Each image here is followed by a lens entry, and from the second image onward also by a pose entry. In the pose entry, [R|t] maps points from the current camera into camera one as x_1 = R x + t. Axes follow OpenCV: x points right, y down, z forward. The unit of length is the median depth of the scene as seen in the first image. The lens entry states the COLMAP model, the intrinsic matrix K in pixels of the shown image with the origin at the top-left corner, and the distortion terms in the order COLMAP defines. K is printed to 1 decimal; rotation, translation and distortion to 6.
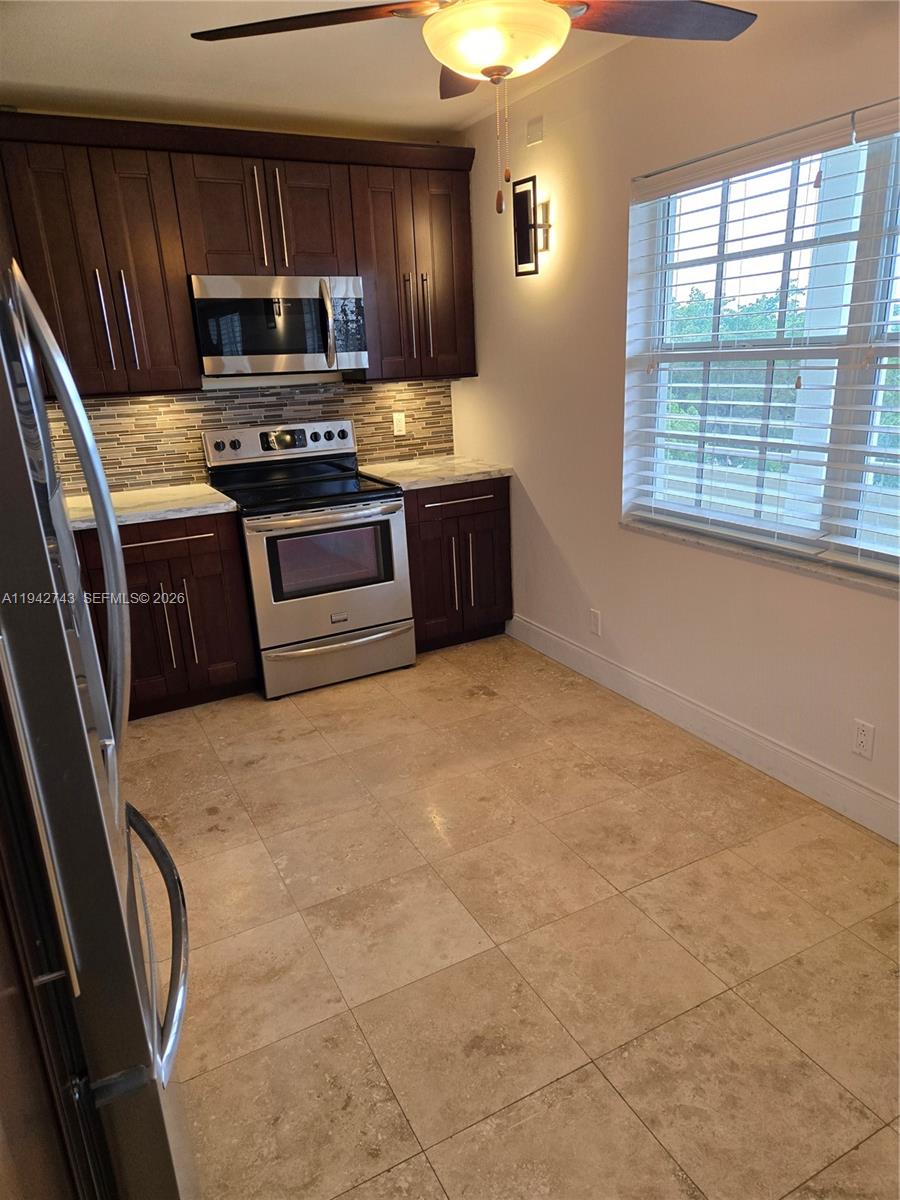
lens RADIAL K [[803.8, 0, 497.7], [0, 803.8, 612.1], [0, 0, 1]] dist [0.003462, -0.014739]
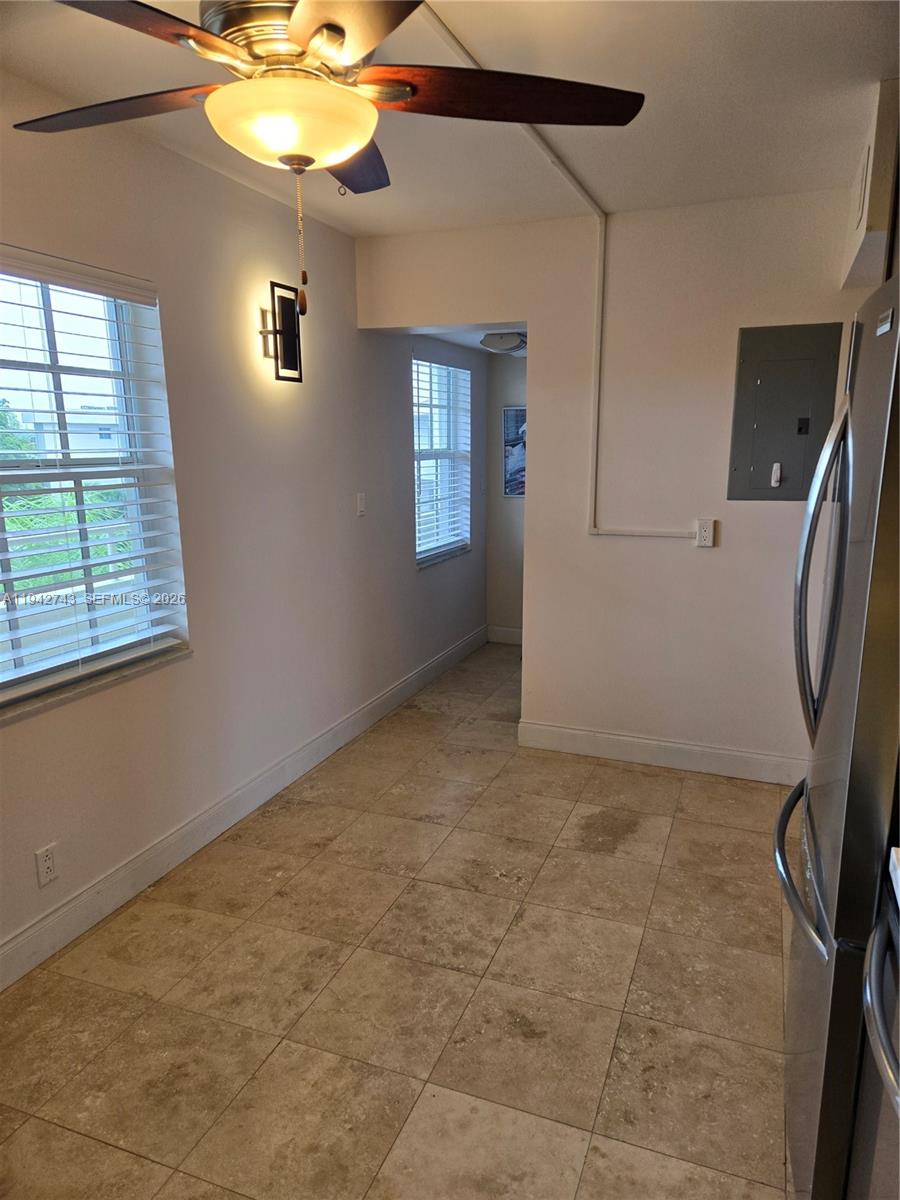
lens RADIAL K [[803.8, 0, 453.8], [0, 803.8, 600.6], [0, 0, 1]] dist [0.003462, -0.014739]
pose [[-0.631093, -0.111417, 0.767664, -0.719704], [0.269835, 0.896294, 0.351917, -0.428298], [-0.727262, 0.429235, -0.535581, 1.329782]]
